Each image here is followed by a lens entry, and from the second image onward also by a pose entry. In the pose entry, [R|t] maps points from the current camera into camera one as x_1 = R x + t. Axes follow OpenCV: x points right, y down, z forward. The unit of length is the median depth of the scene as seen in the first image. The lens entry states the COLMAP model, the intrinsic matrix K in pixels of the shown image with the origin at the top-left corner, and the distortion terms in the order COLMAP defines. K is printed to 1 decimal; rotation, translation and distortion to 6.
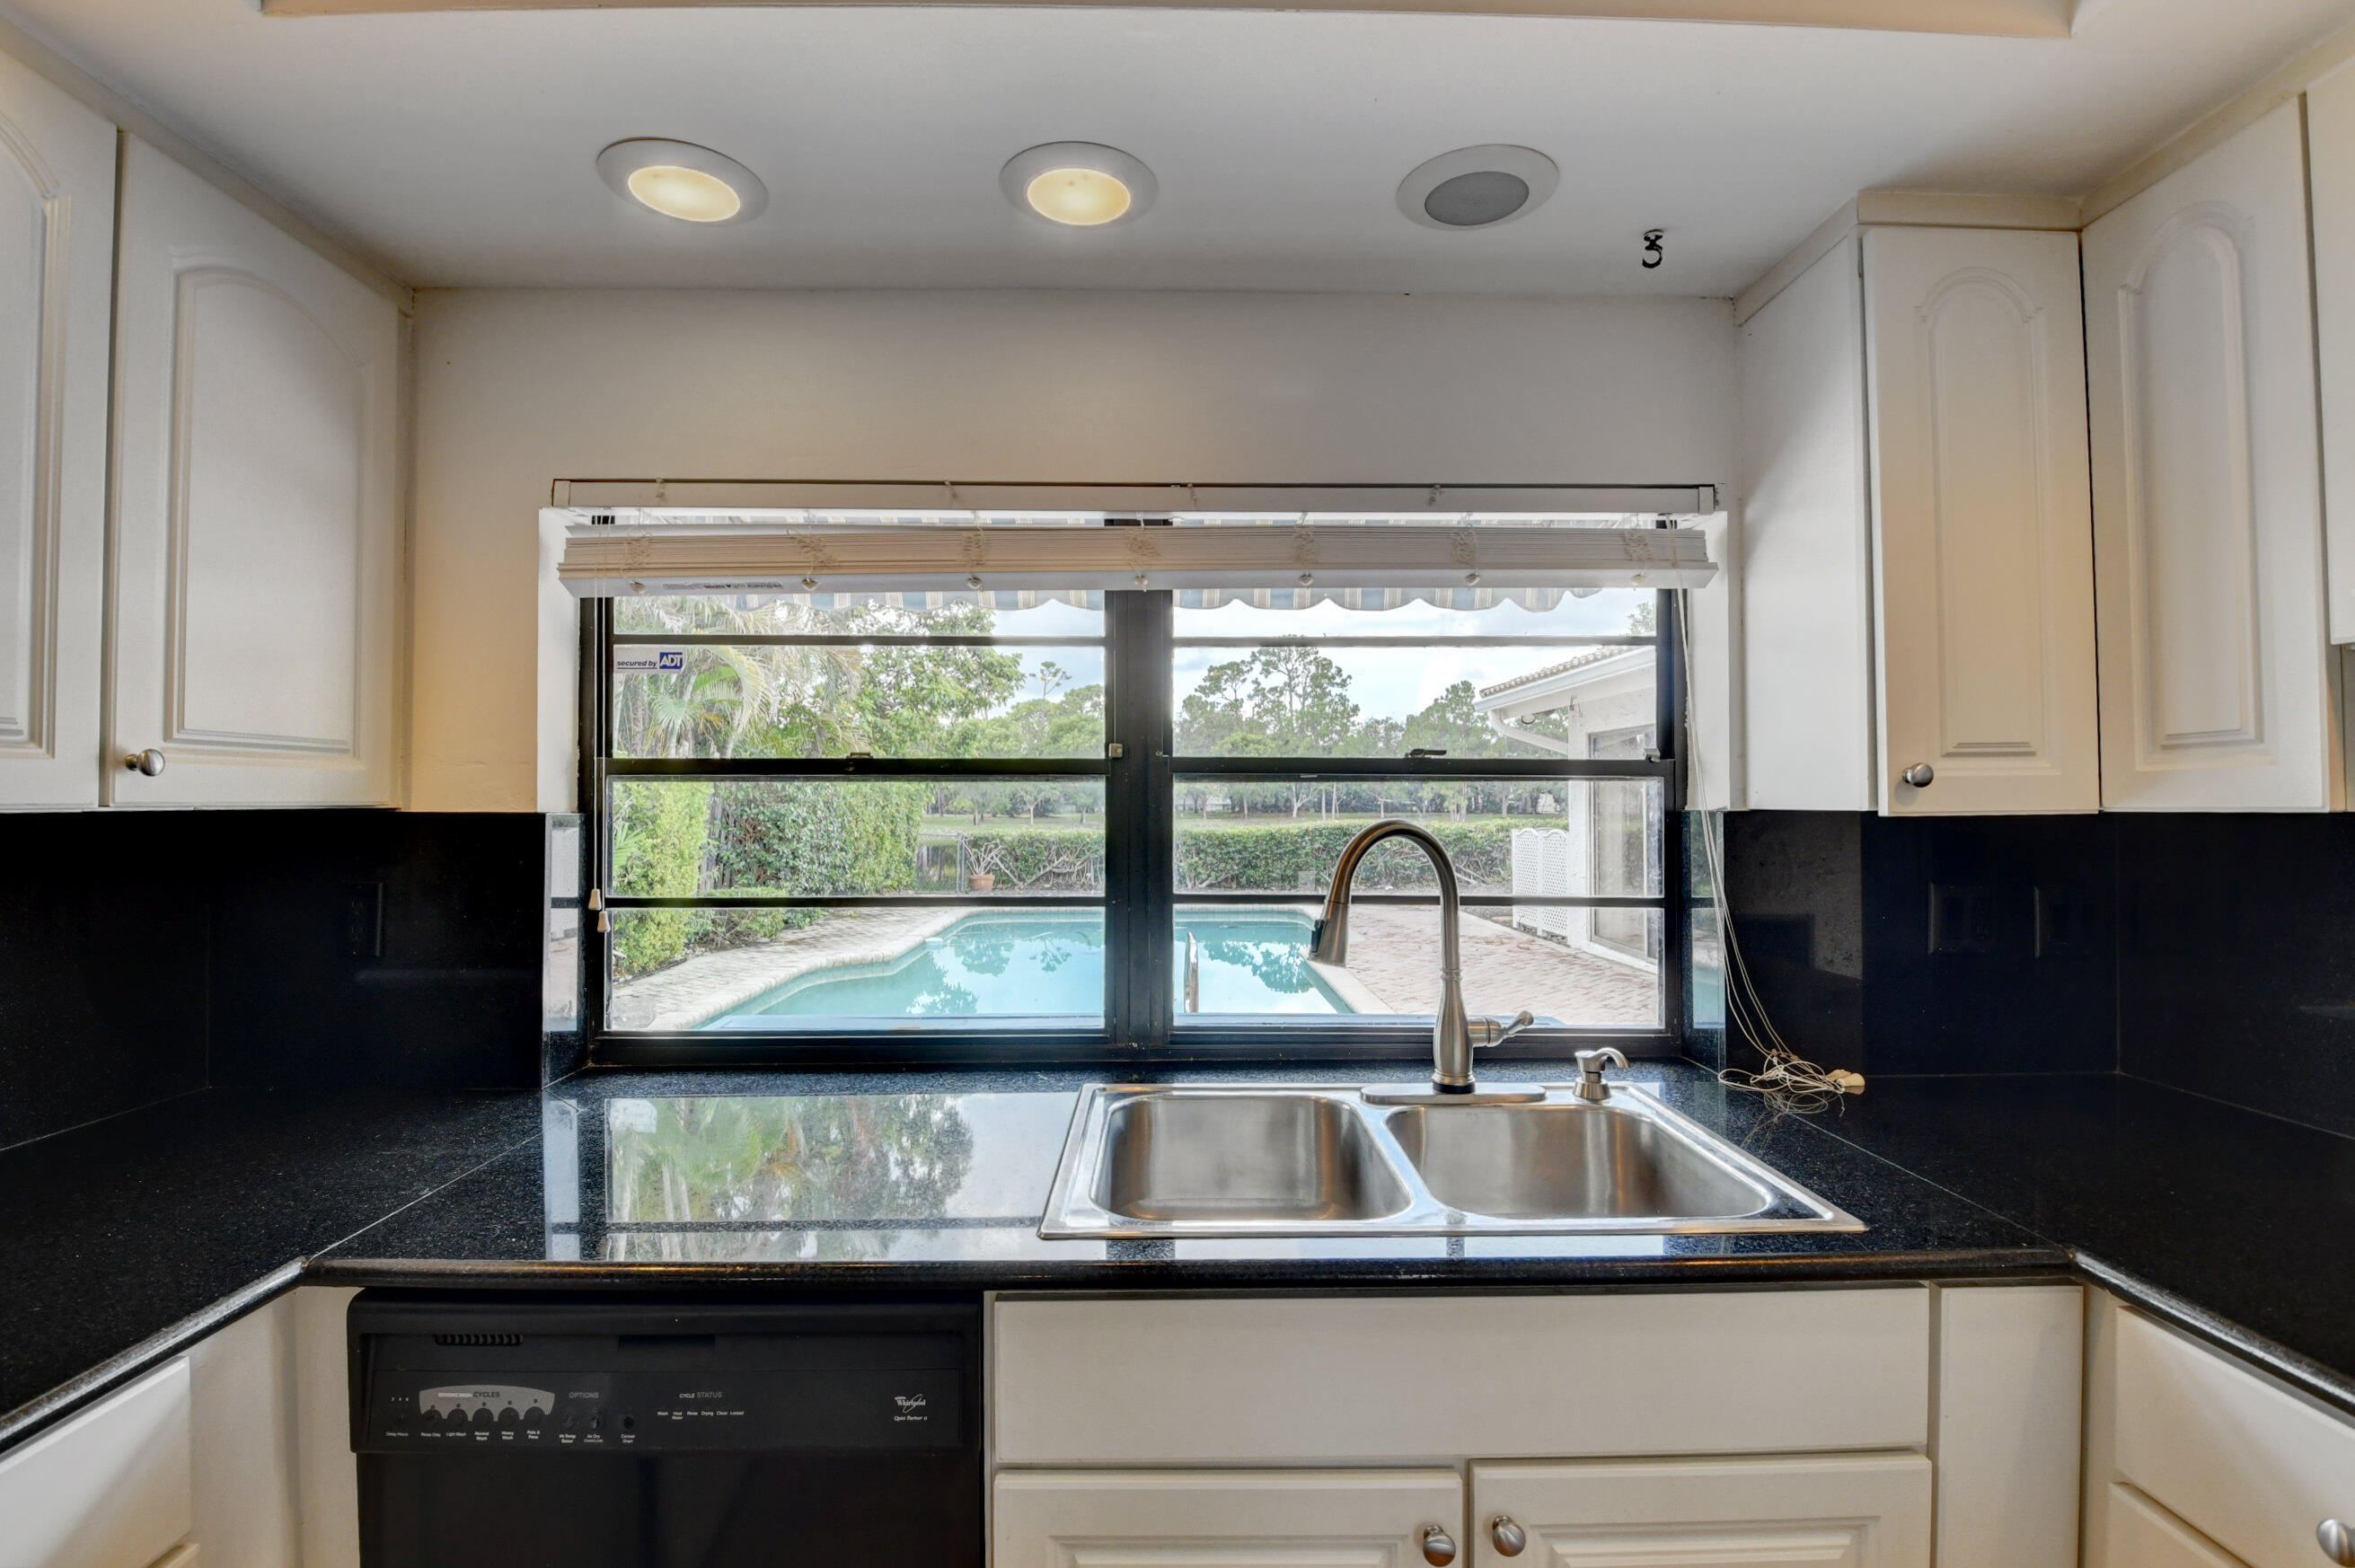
lens RADIAL K [[1042.6, 0, 1177.6], [0, 1042.6, 781.9], [0, 0, 1]] dist [-0.004354, -0.014050]
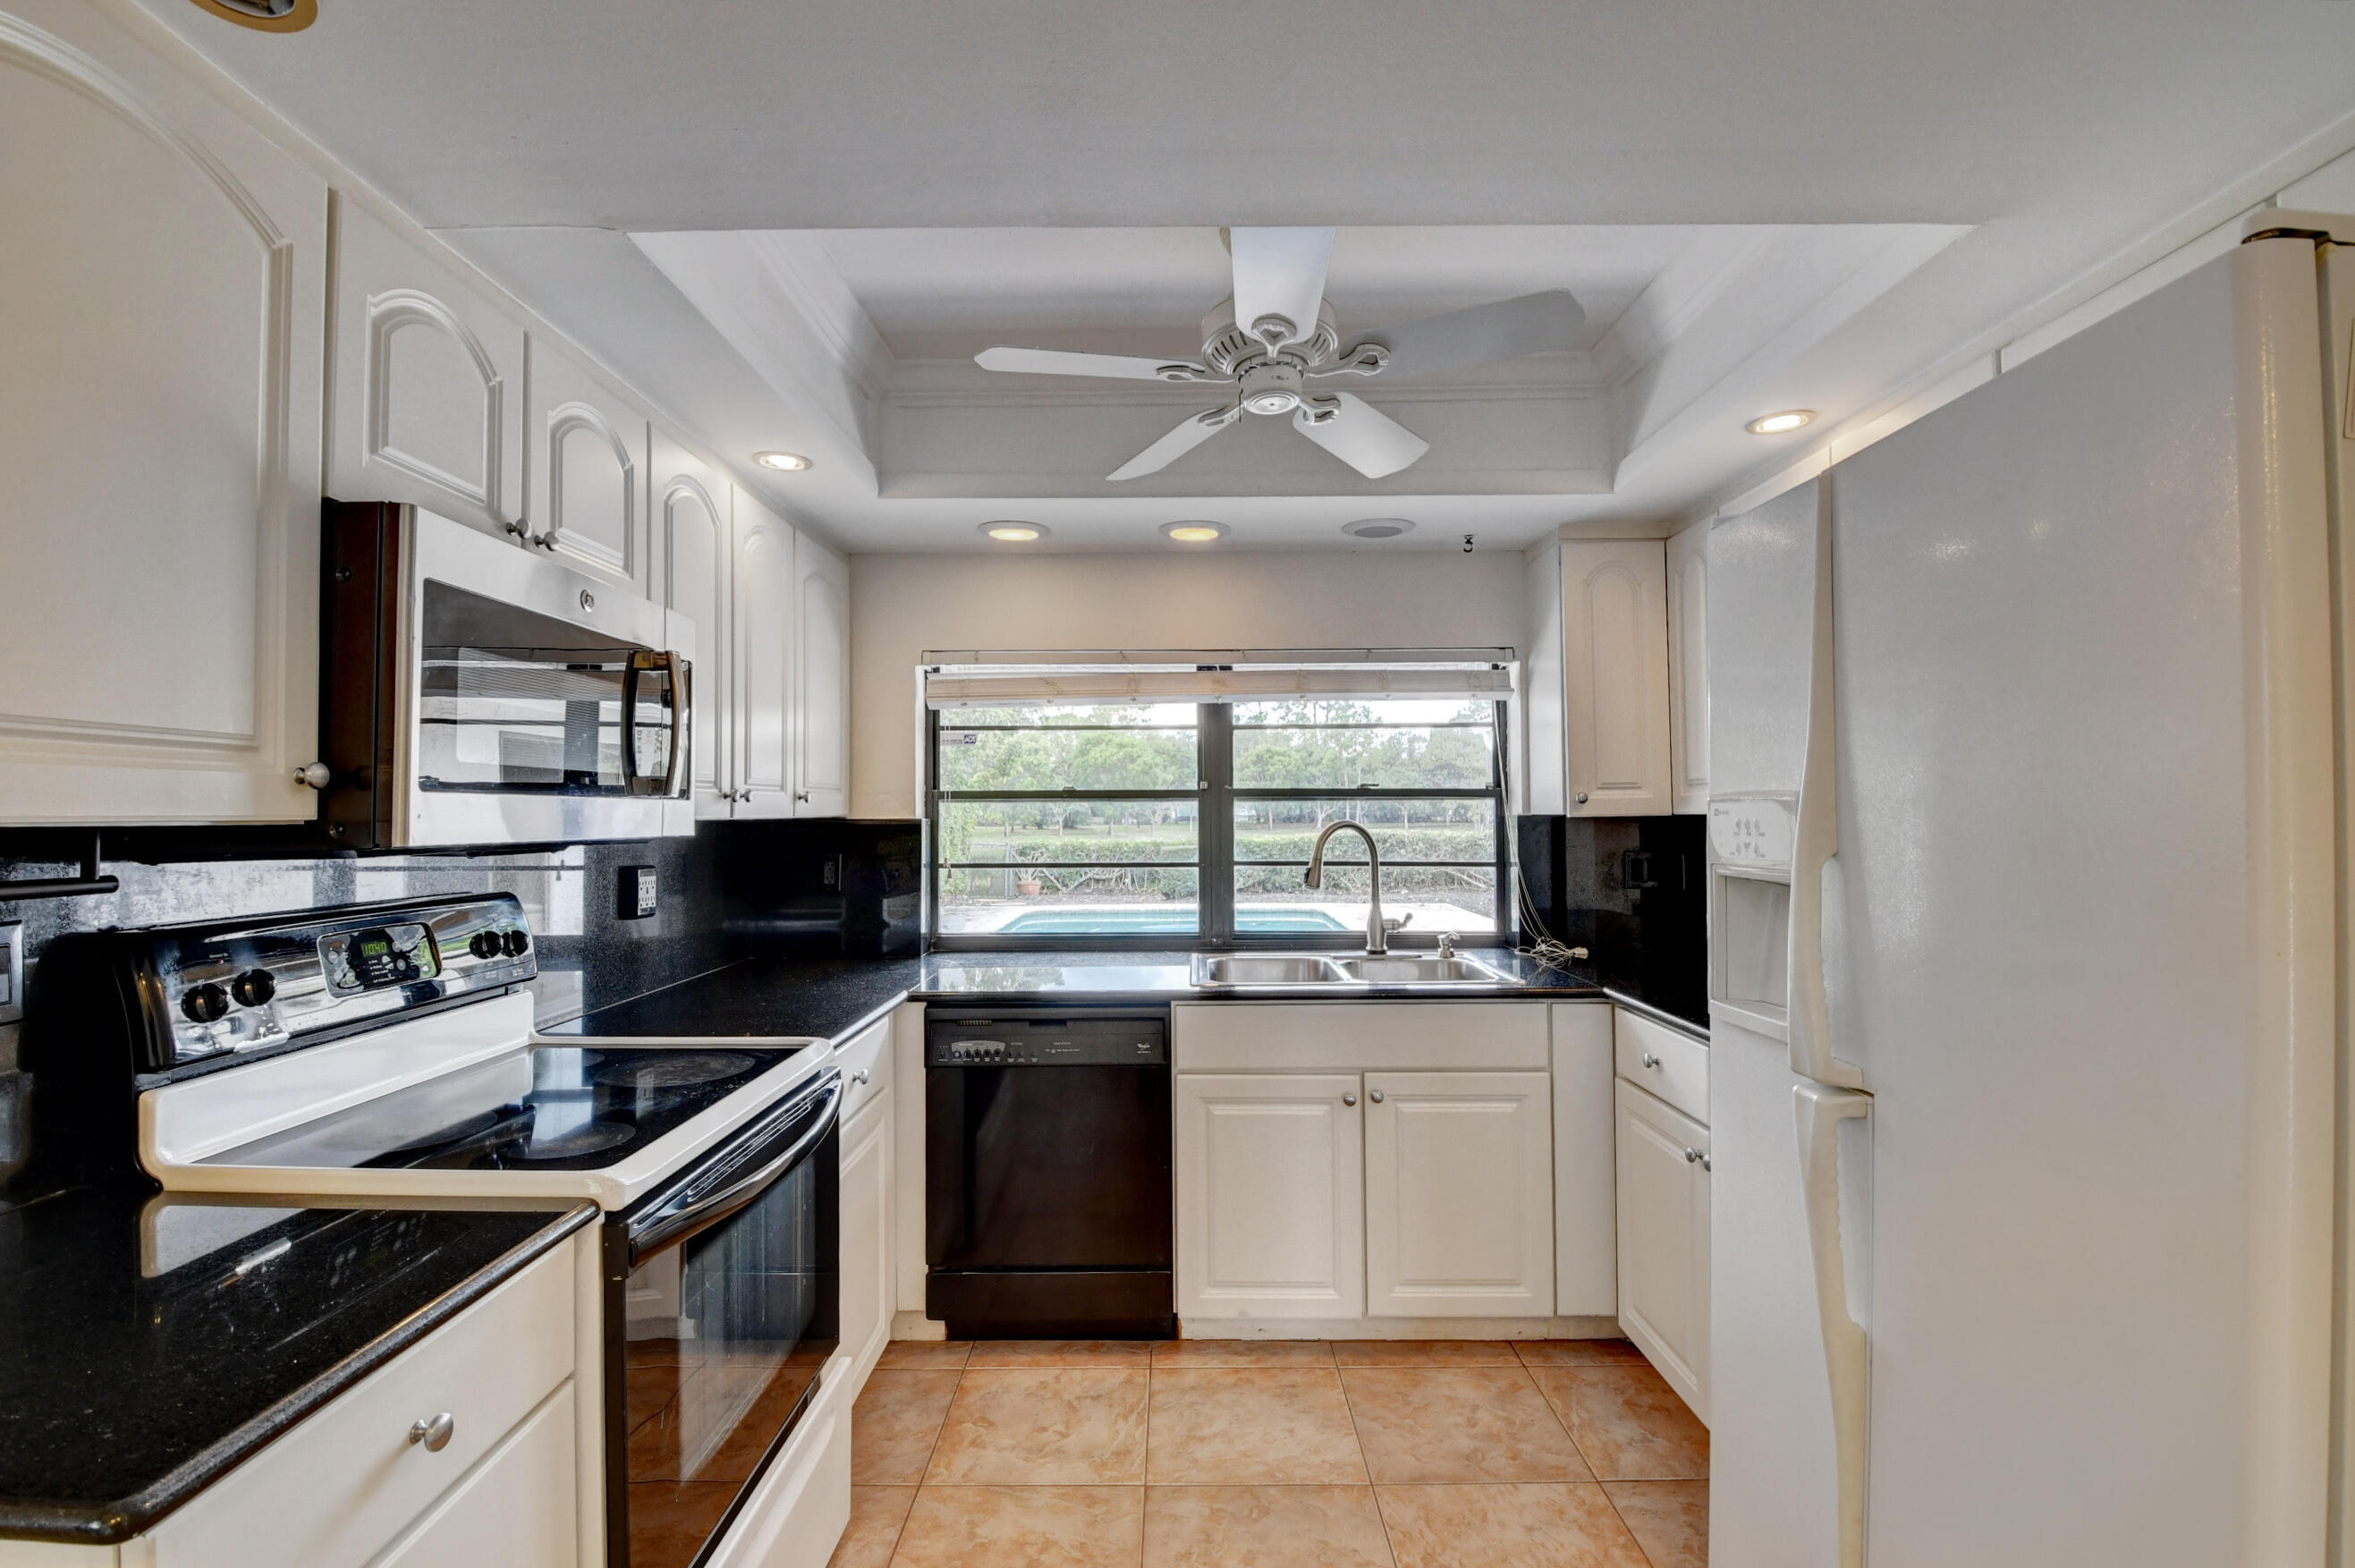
lens RADIAL K [[1042.7, 0, 1162.7], [0, 1042.7, 803.2], [0, 0, 1]] dist [-0.004354, -0.014050]
pose [[0.999271, -0.005809, -0.037730, -0.068347], [0.006151, 0.999941, 0.008955, -0.016508], [0.037675, -0.009180, 0.999248, -0.983549]]
